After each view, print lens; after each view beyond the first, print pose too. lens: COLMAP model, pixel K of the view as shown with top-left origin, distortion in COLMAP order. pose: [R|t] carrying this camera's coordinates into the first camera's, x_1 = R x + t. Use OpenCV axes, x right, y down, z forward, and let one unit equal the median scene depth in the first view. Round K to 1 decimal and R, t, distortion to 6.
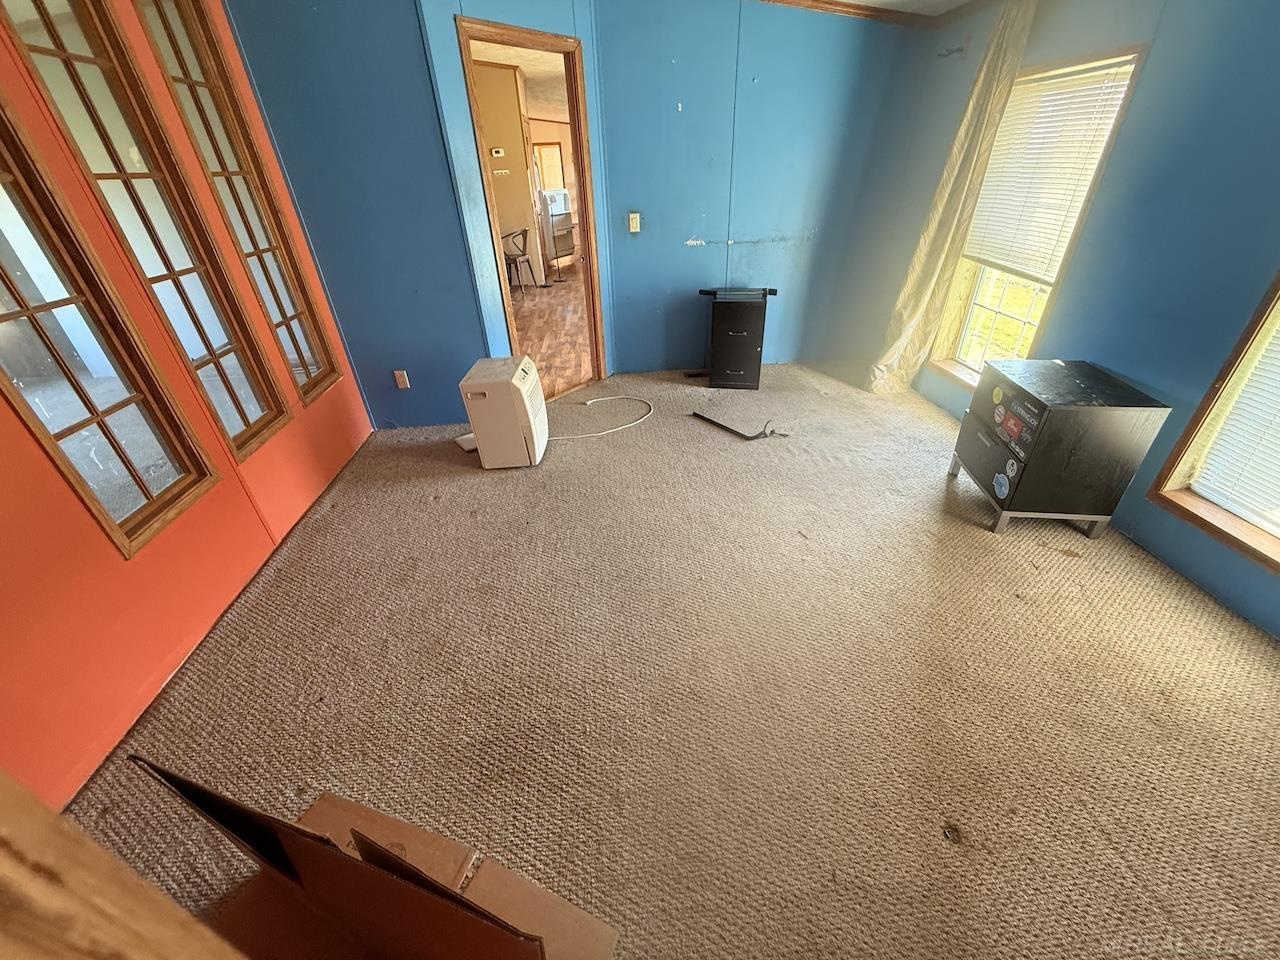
lens RADIAL K [[505.8, 0, 640.0], [0, 505.8, 480.0], [0, 0, 1]] dist [0.001027, 0.000200]
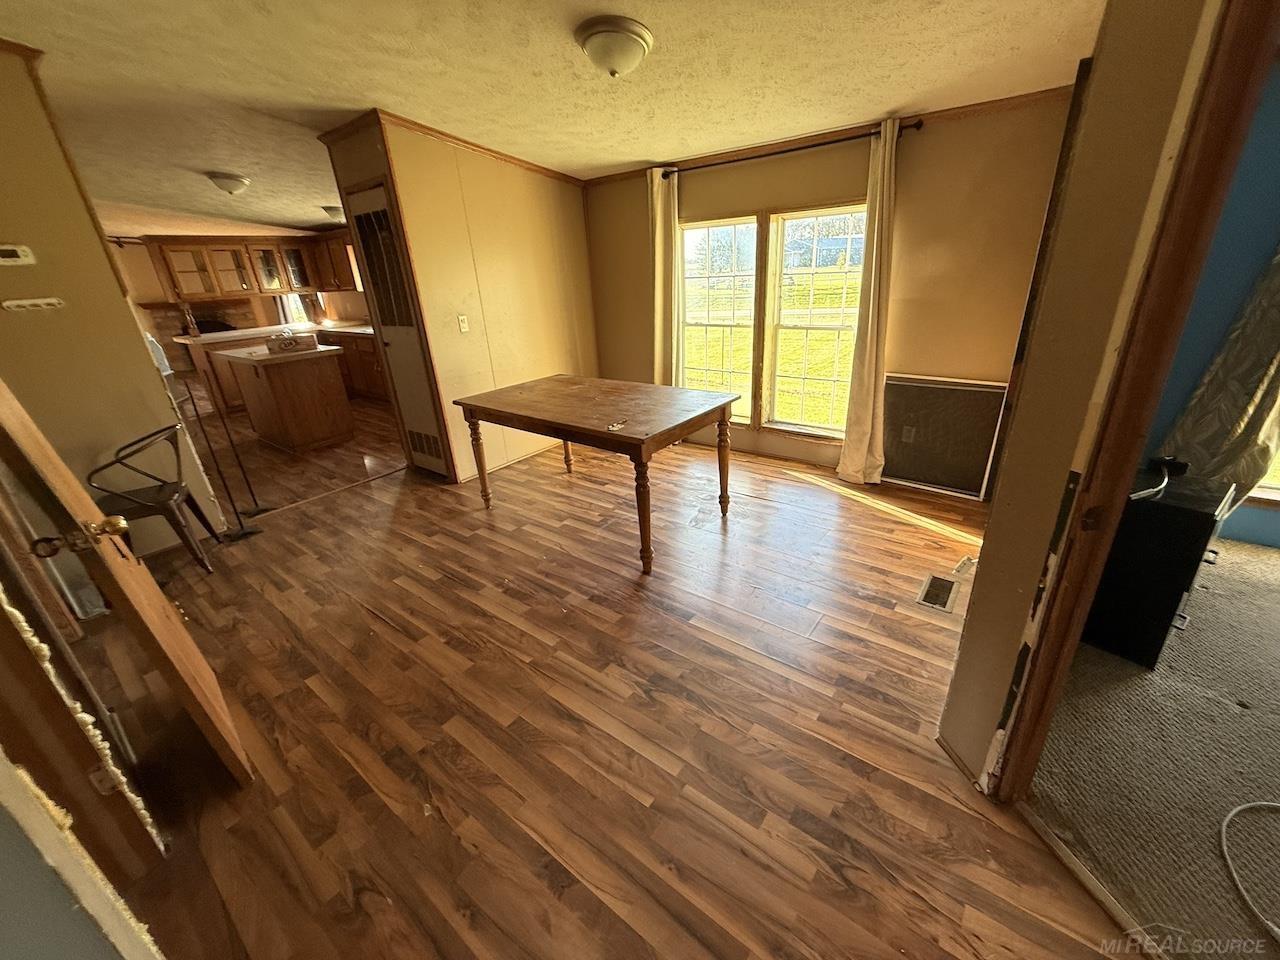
lens RADIAL K [[505.8, 0, 640.0], [0, 505.8, 480.0], [0, 0, 1]] dist [0.001027, 0.000200]
pose [[0.674971, -0.285526, 0.680360, -0.404099], [0.410756, 0.911402, -0.025015, -0.455976], [-0.612939, 0.296346, 0.732452, 0.753454]]
